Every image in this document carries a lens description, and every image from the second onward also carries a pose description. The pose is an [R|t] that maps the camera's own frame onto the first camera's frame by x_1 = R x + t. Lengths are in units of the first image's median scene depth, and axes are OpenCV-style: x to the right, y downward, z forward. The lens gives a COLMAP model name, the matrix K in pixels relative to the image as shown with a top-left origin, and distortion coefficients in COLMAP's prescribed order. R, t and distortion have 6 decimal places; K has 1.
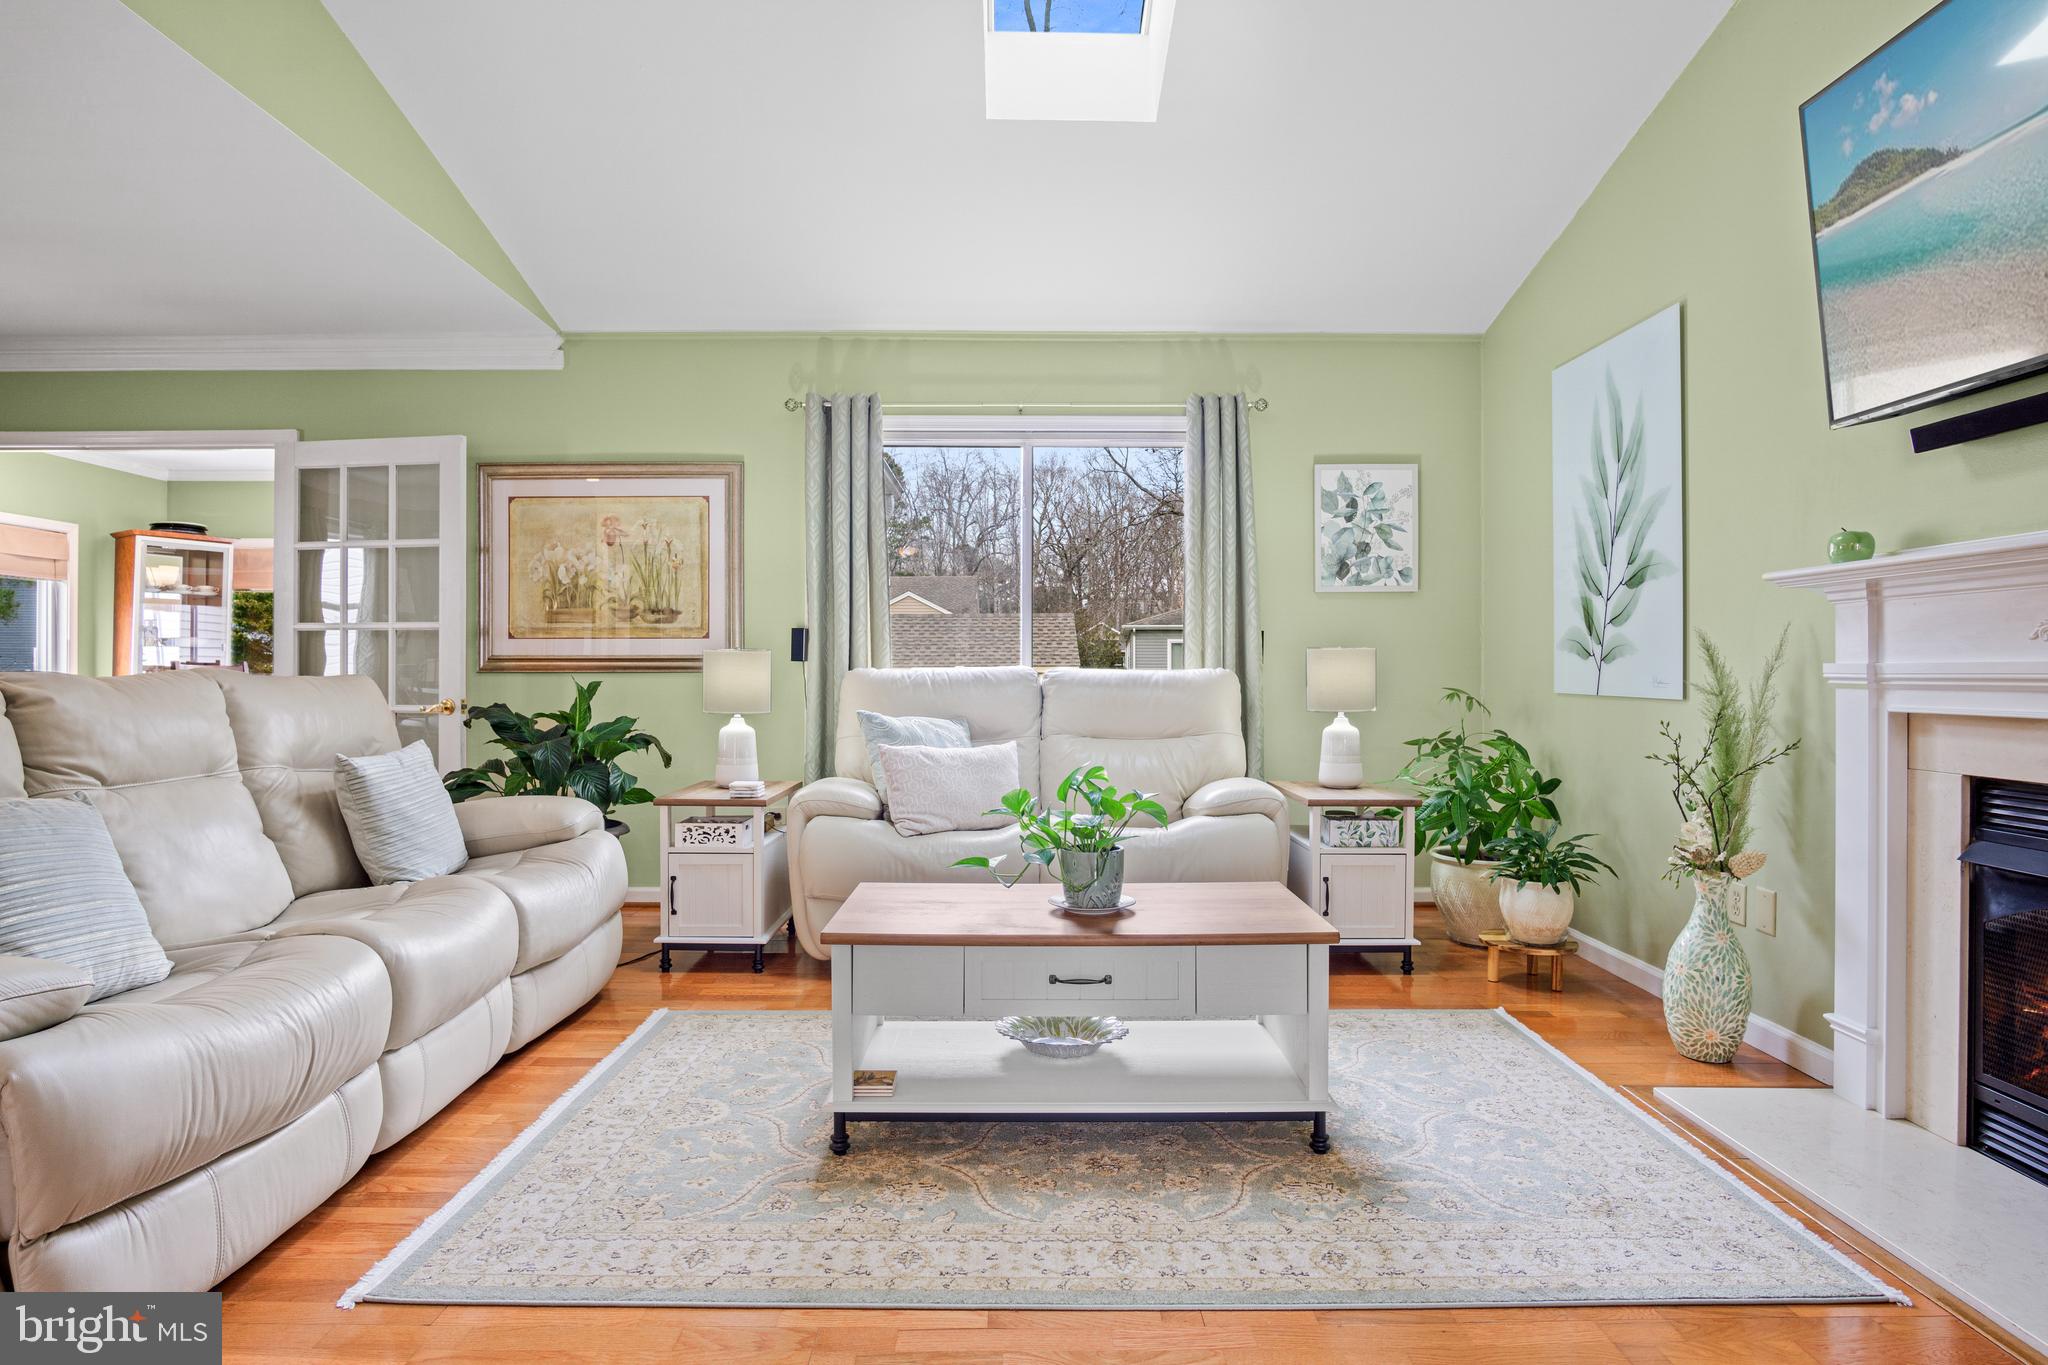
lens RADIAL K [[1102.6, 0, 1023.3], [0, 1102.6, 667.9], [0, 0, 1]] dist [-0.033567, 0.008413]
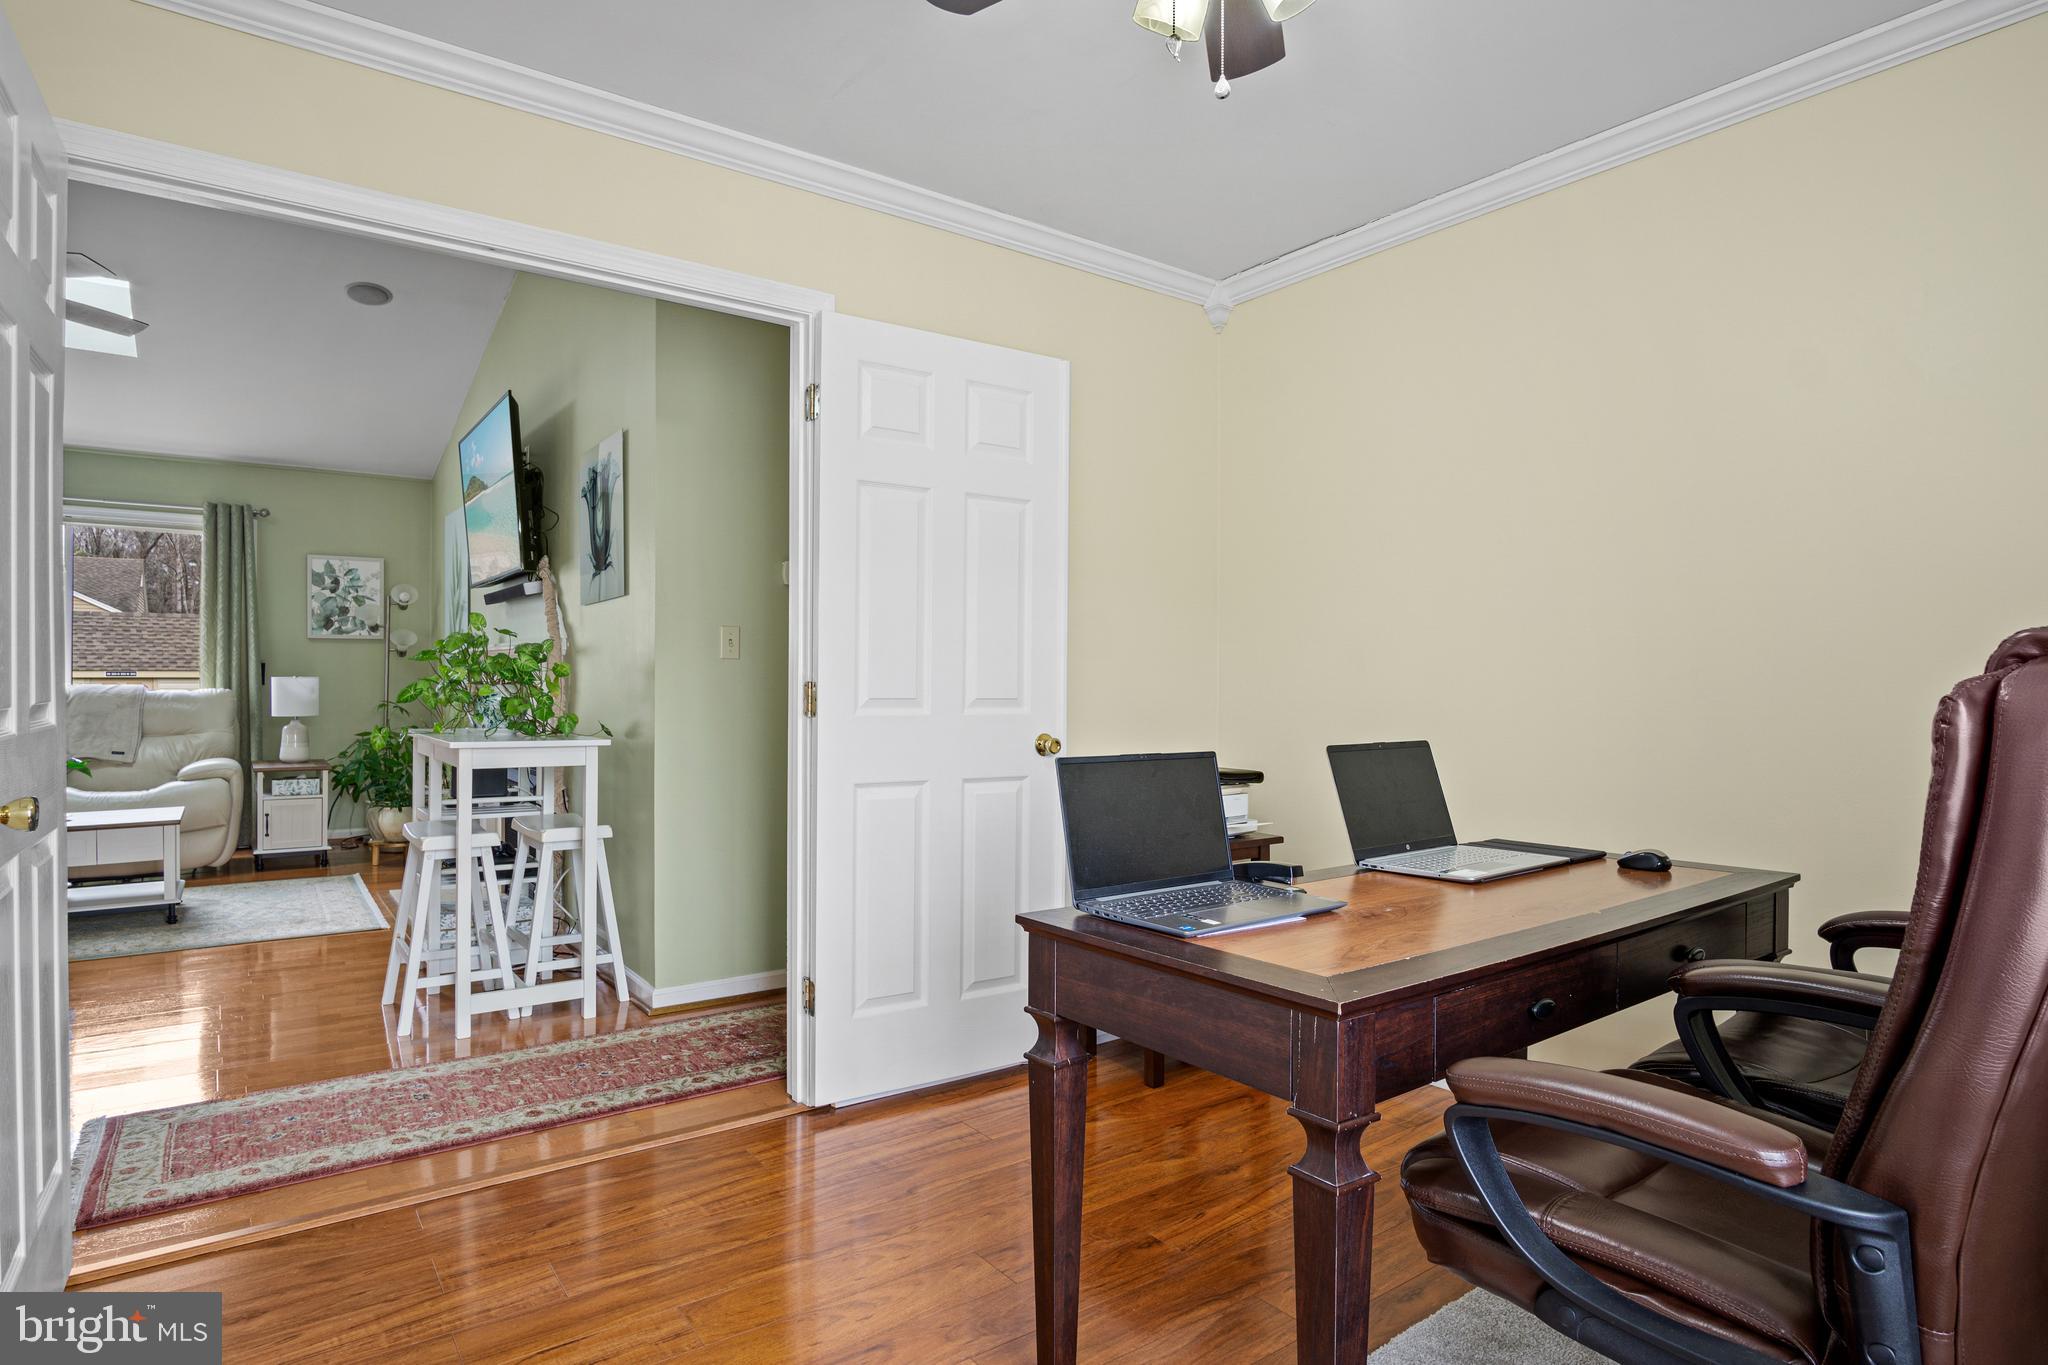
lens RADIAL K [[1102.6, 0, 1030.3], [0, 1102.6, 684.1], [0, 0, 1]] dist [-0.033567, 0.008413]
pose [[0.801843, 0.004092, 0.597520, 0.209216], [-0.011587, 0.999895, 0.008702, -0.036683], [-0.597422, -0.013901, 0.801806, -1.012941]]
